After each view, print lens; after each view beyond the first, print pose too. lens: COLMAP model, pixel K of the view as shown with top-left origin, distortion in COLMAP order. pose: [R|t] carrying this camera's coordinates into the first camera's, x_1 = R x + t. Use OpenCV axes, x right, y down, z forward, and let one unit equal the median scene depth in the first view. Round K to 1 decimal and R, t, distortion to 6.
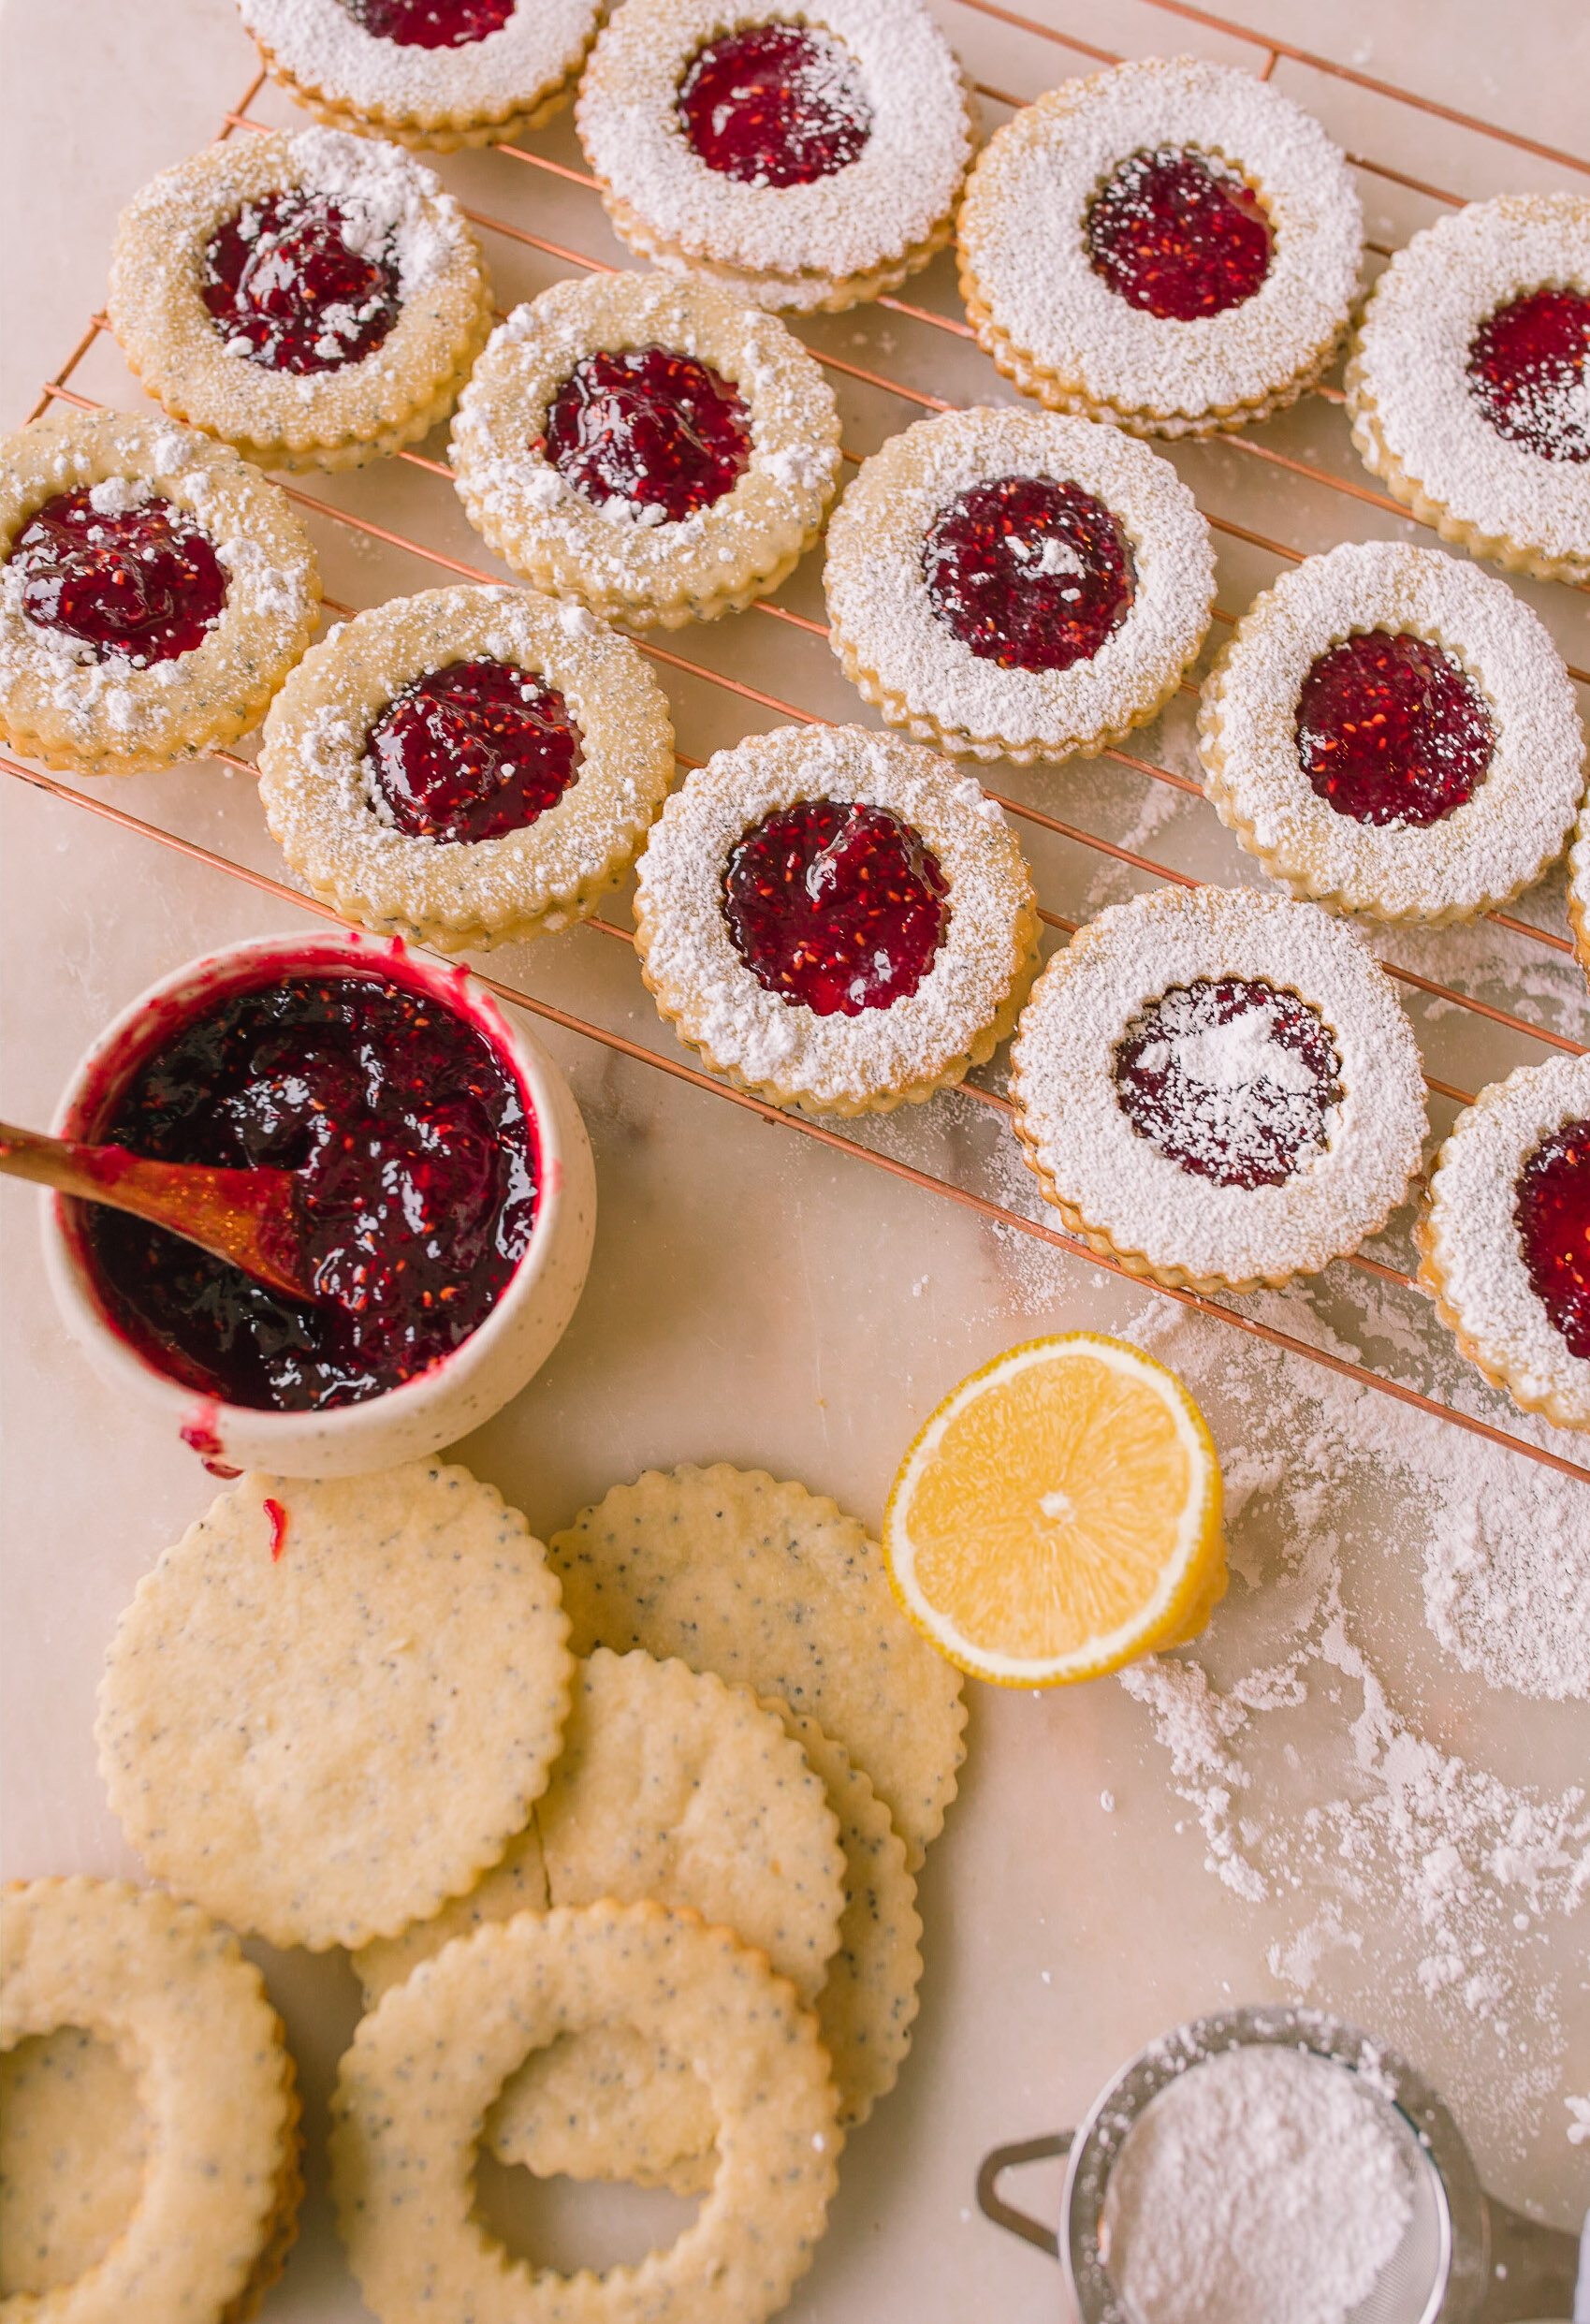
lens RADIAL K [[2306.0, 0, 776.7], [0, 2306.0, 1153.9], [0, 0, 1]] dist [-0.004319, 0.008360]
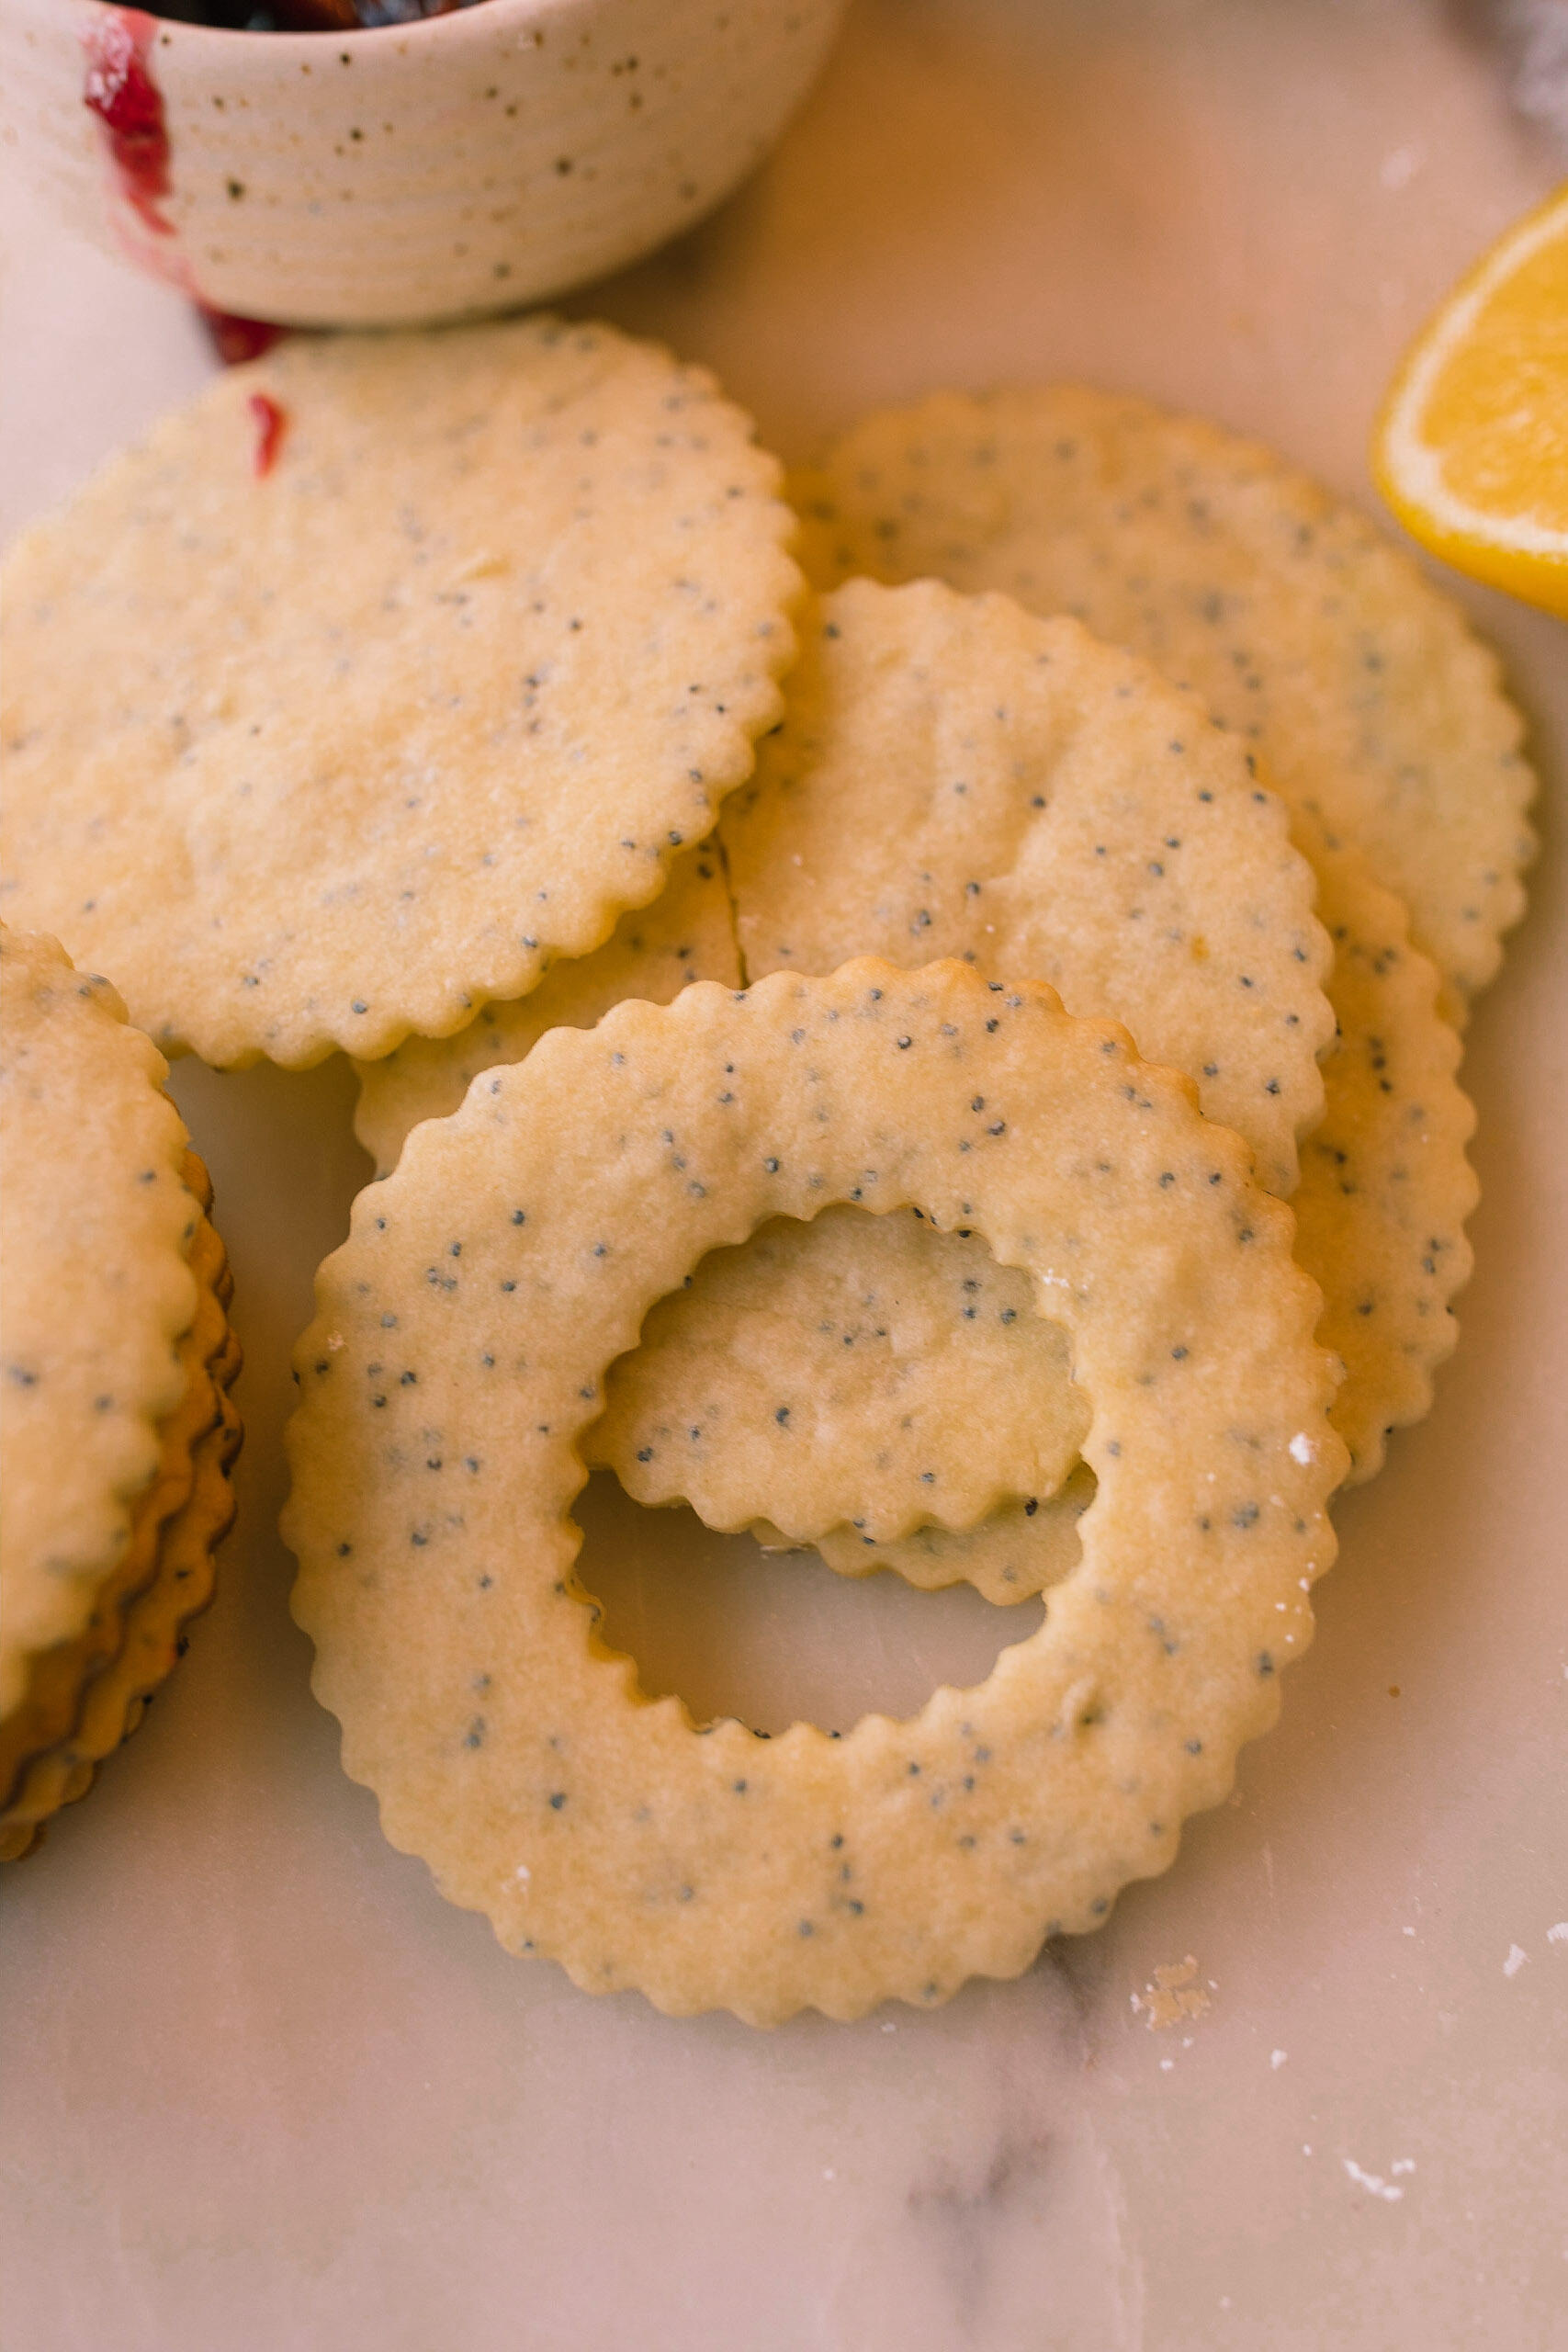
lens RADIAL K [[2281.0, 0, 784.0], [0, 2281.0, 1176.0], [0, 0, 1]] dist [-0.022317, 0.009410]
pose [[0.998422, 0.024489, -0.050540, -0.059694], [-0.029278, 0.994922, -0.096300, 0.379756], [0.047925, 0.097628, 0.994068, 0.470079]]
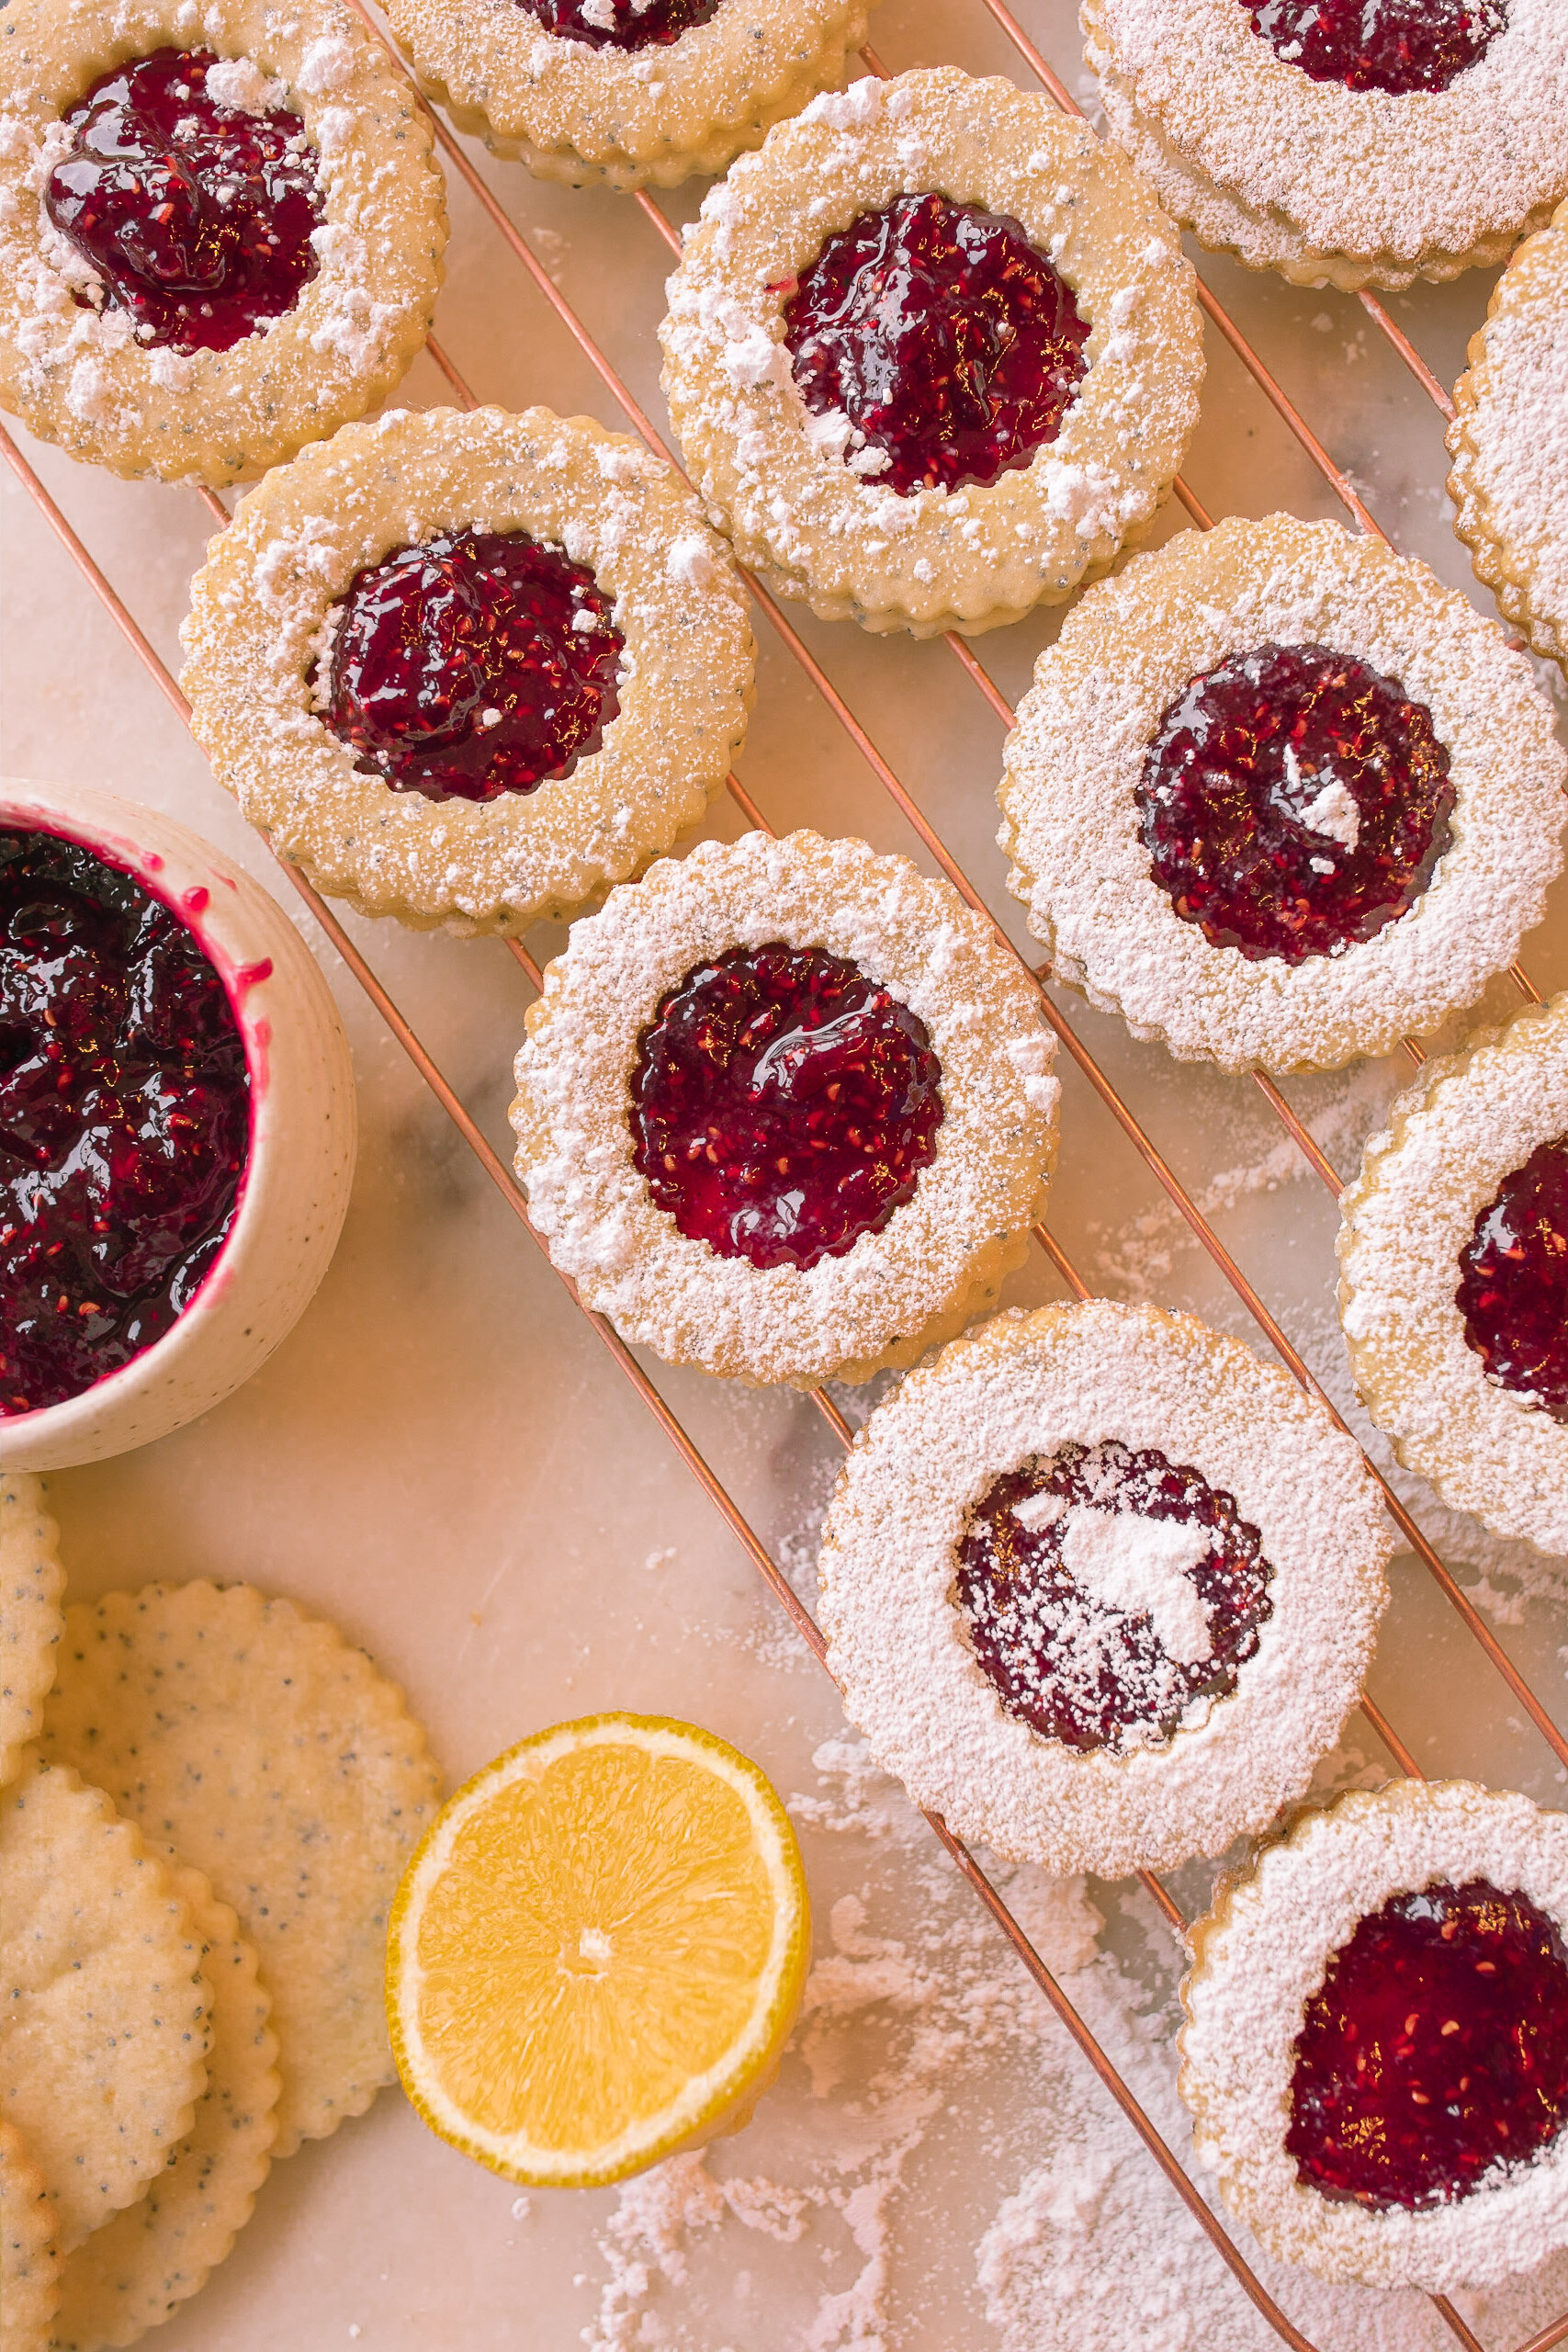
lens RADIAL K [[2281.0, 0, 784.0], [0, 2281.0, 1176.0], [0, 0, 1]] dist [-0.022317, 0.009410]
pose [[0.853985, 0.512081, -0.092101, 0.105895], [-0.468886, 0.834172, 0.290348, -0.303836], [0.225510, -0.204768, 0.952478, 0.307323]]
